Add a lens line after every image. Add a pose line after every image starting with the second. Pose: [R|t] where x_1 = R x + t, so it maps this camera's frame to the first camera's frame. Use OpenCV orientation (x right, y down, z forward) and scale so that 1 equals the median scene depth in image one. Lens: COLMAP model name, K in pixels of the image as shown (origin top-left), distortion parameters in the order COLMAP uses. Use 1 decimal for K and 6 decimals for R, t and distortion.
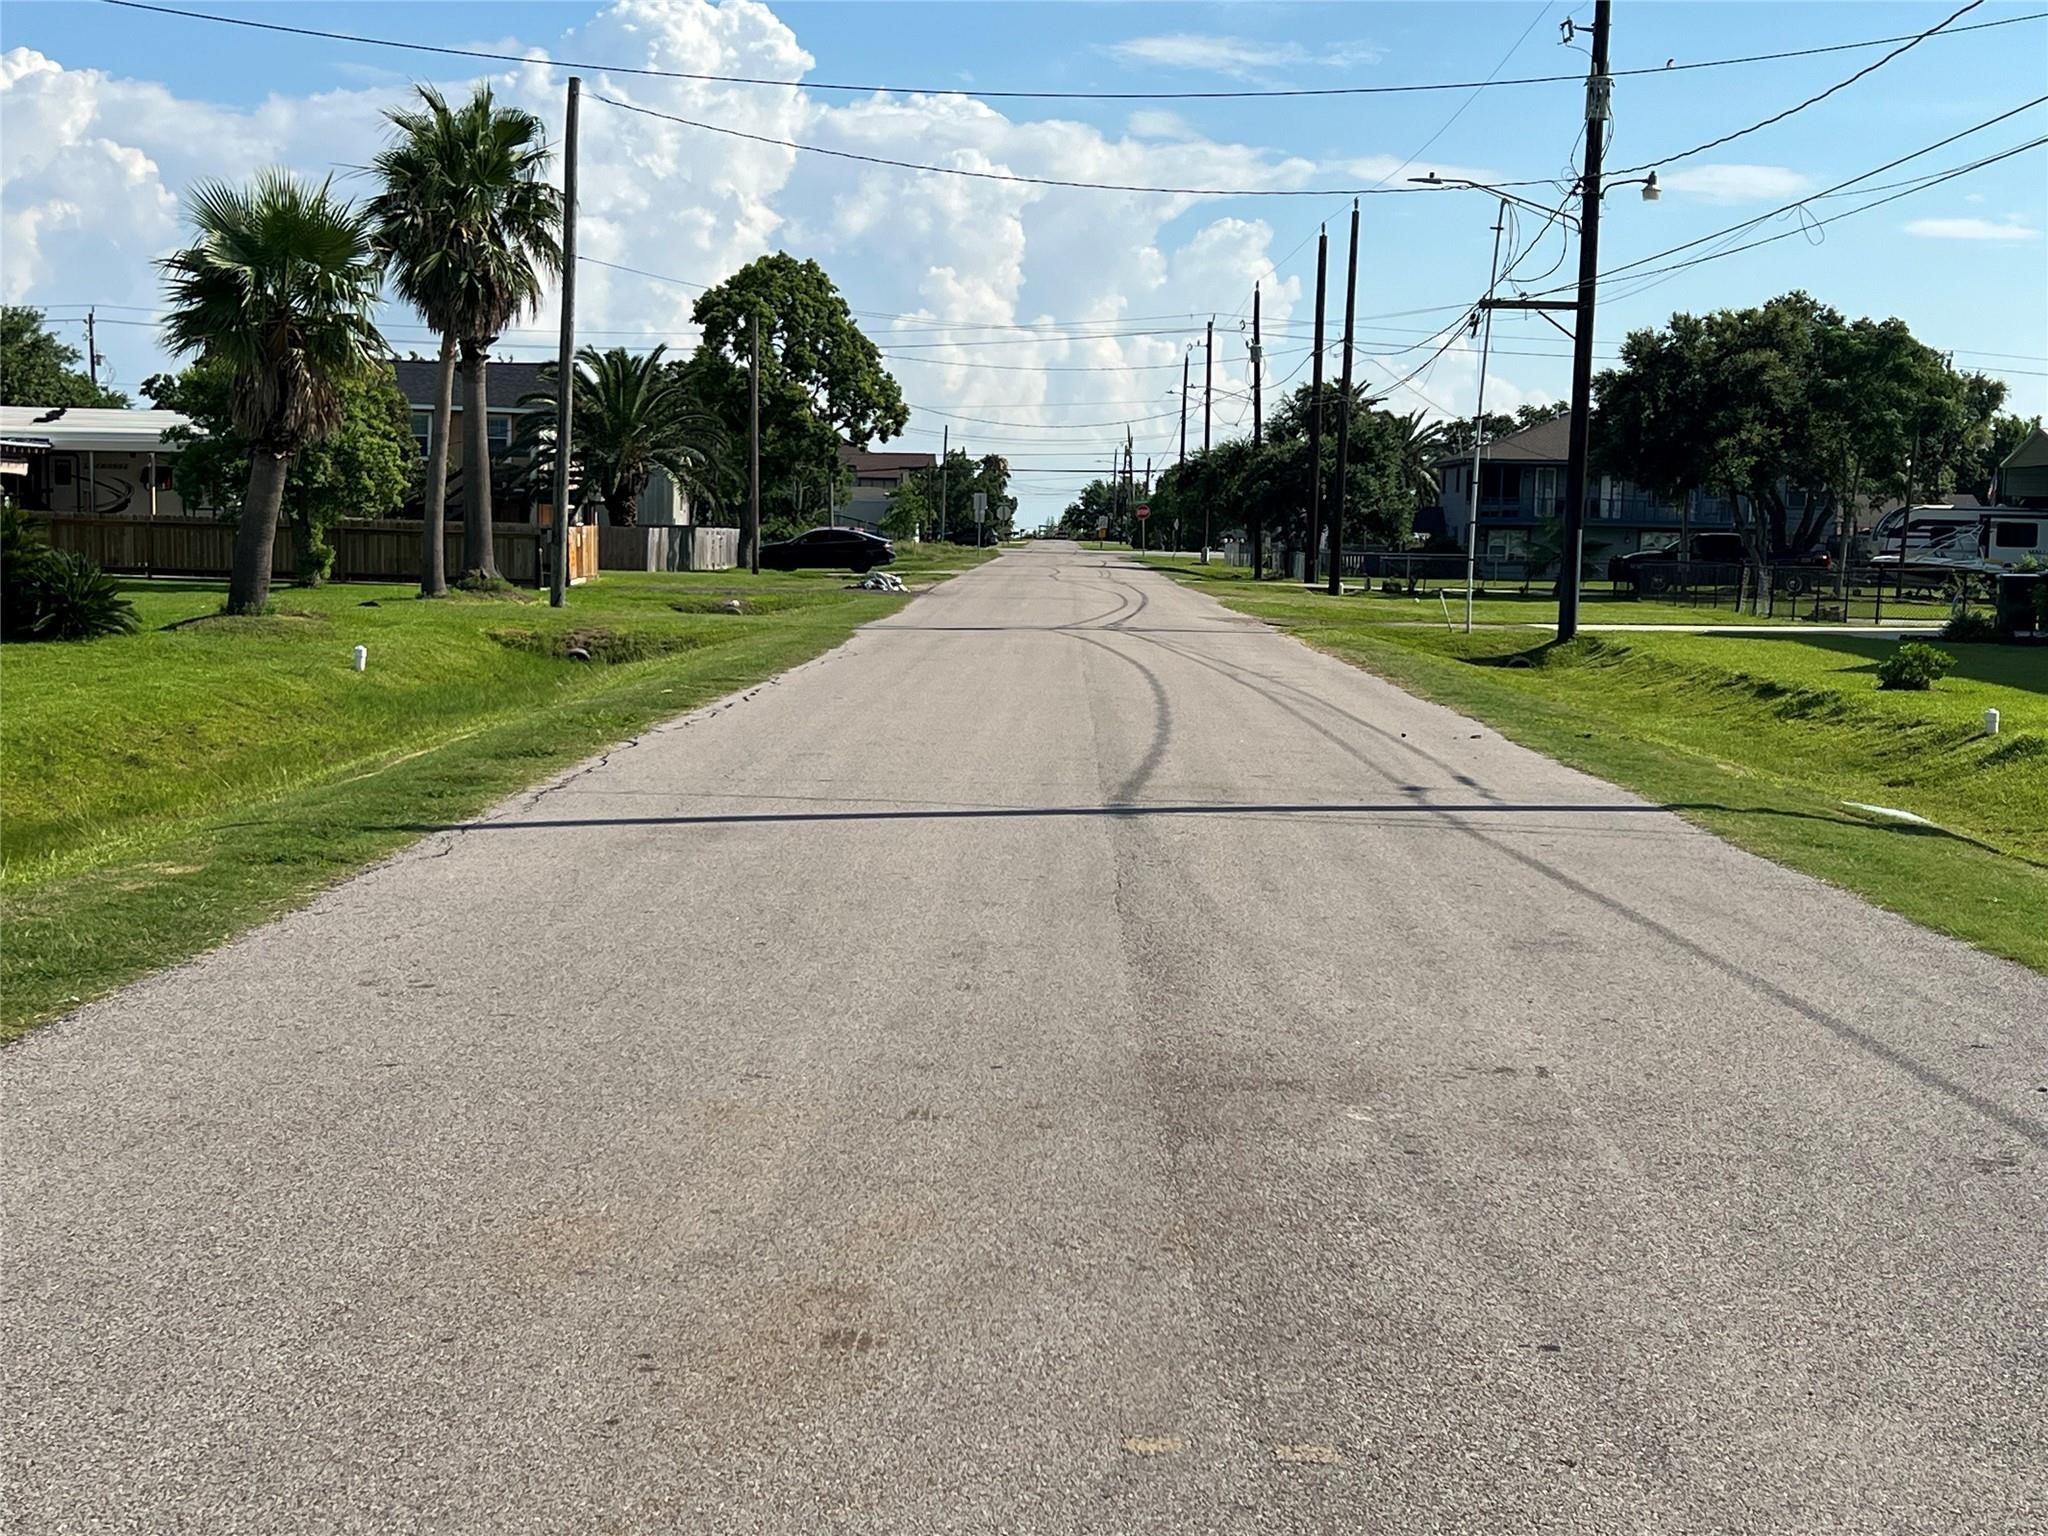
lens RADIAL K [[2975.3, 0, 951.5], [0, 2975.3, 773.7], [0, 0, 1]] dist [0.241445, -1.003100]
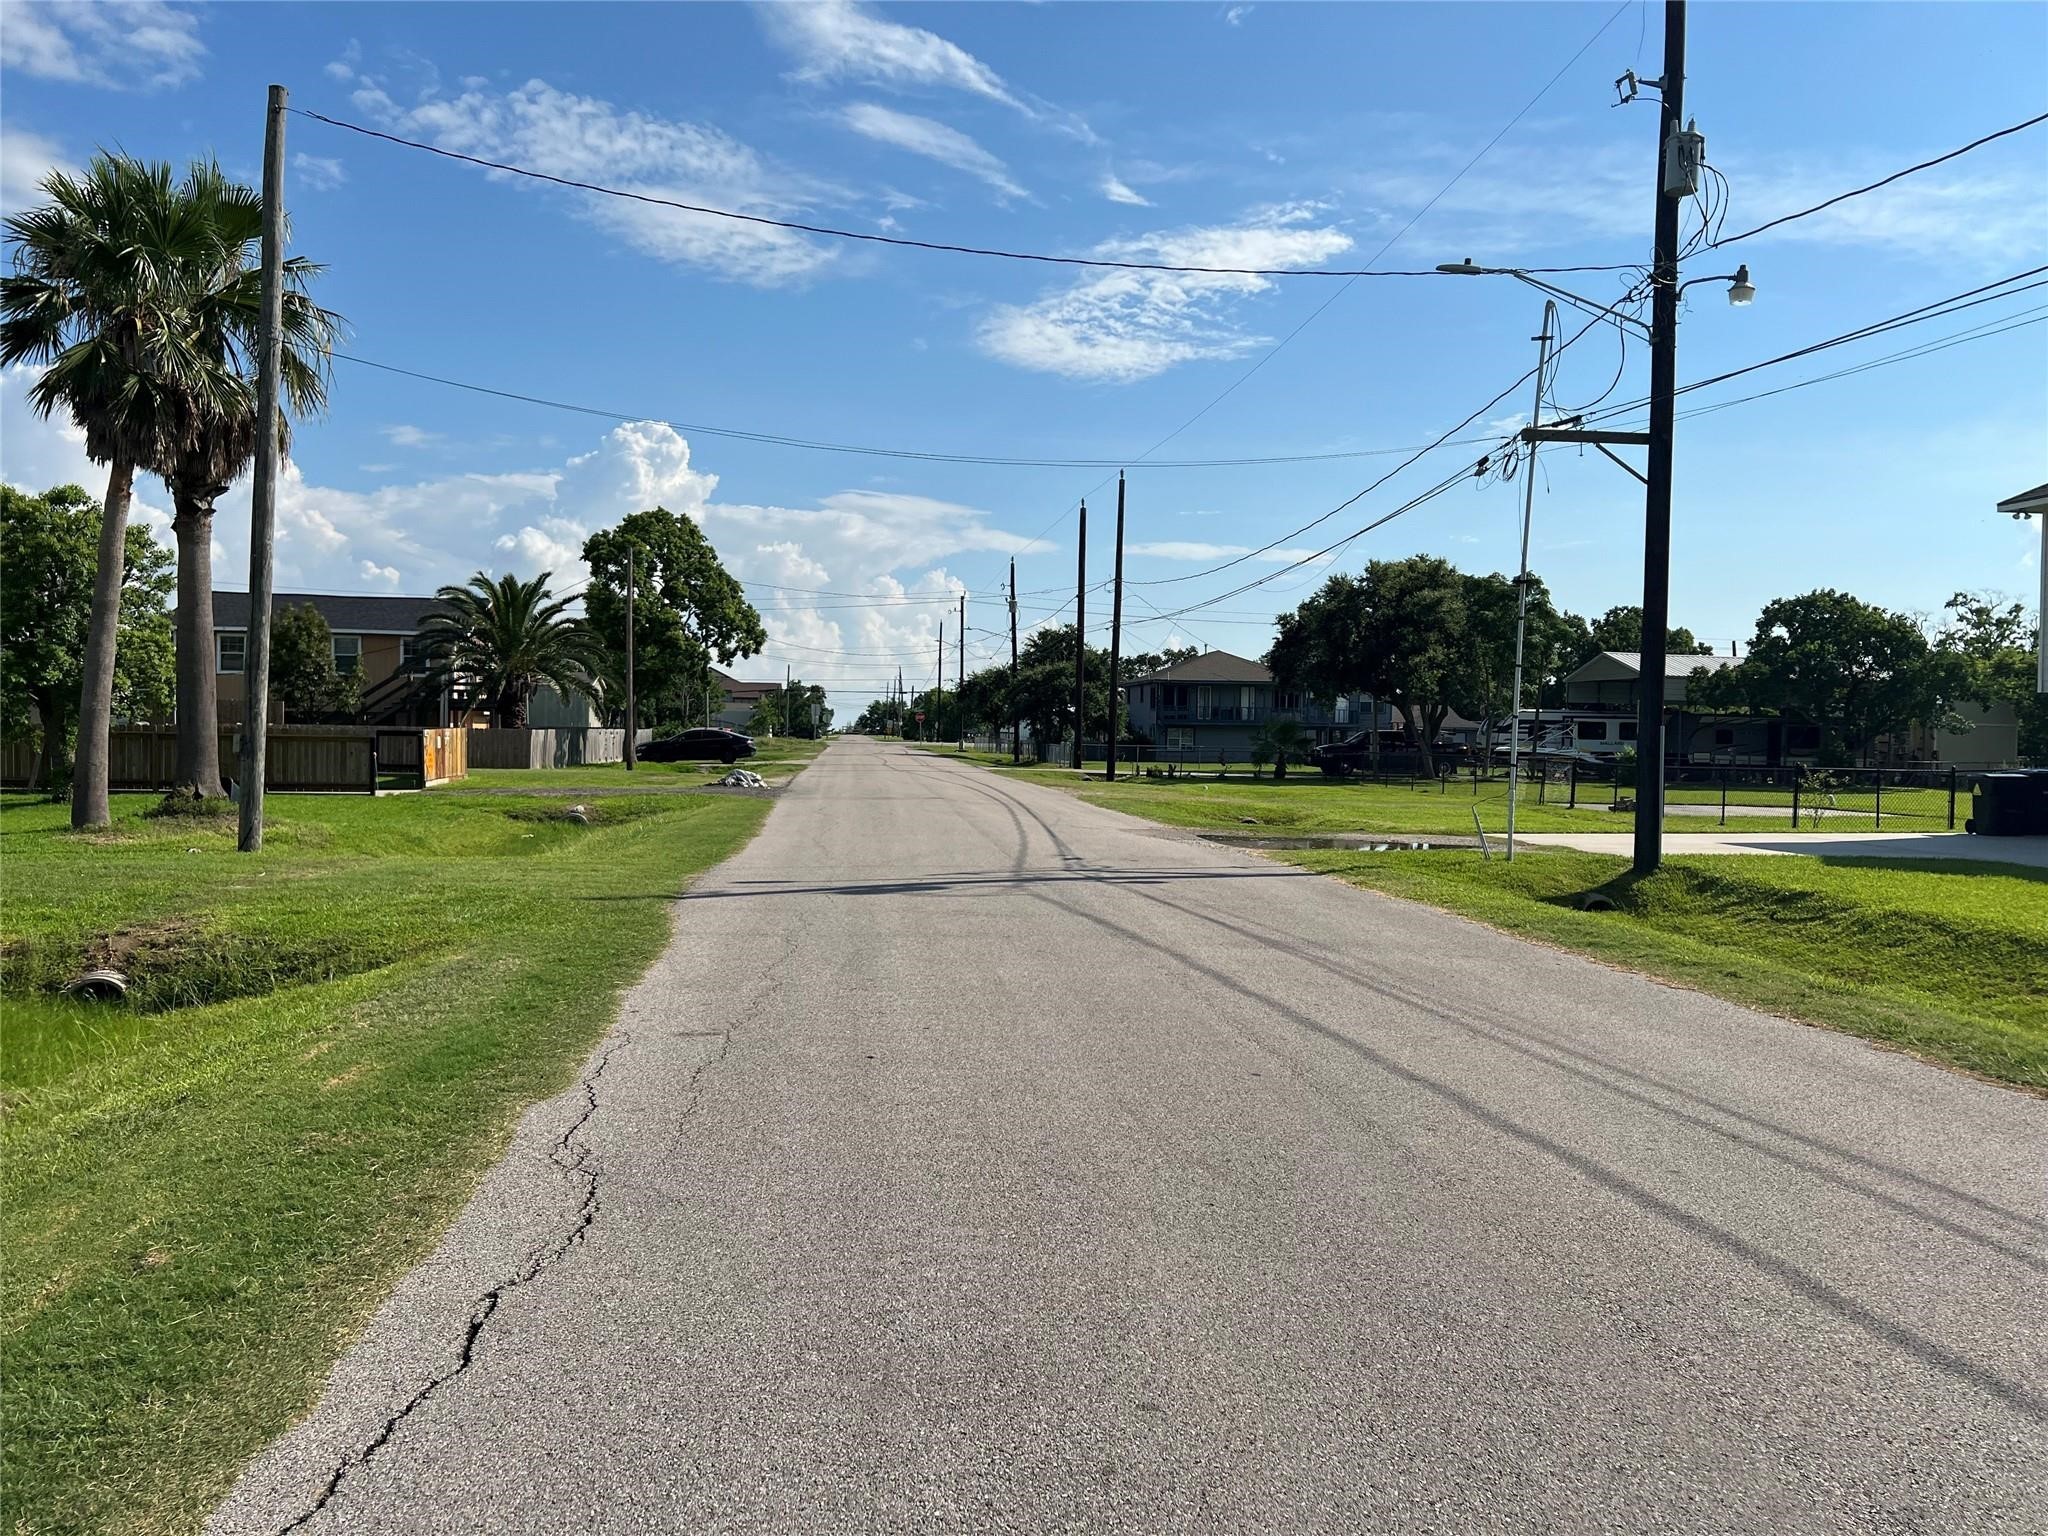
lens RADIAL K [[1524.4, 0, 1030.1], [0, 1524.4, 755.4], [0, 0, 1]] dist [0.058818, -0.003369]
pose [[0.987506, -0.009060, 0.157318, -0.006469], [0.019099, 0.997867, -0.062423, -0.030093], [-0.156417, 0.064648, 0.985573, 0.366687]]
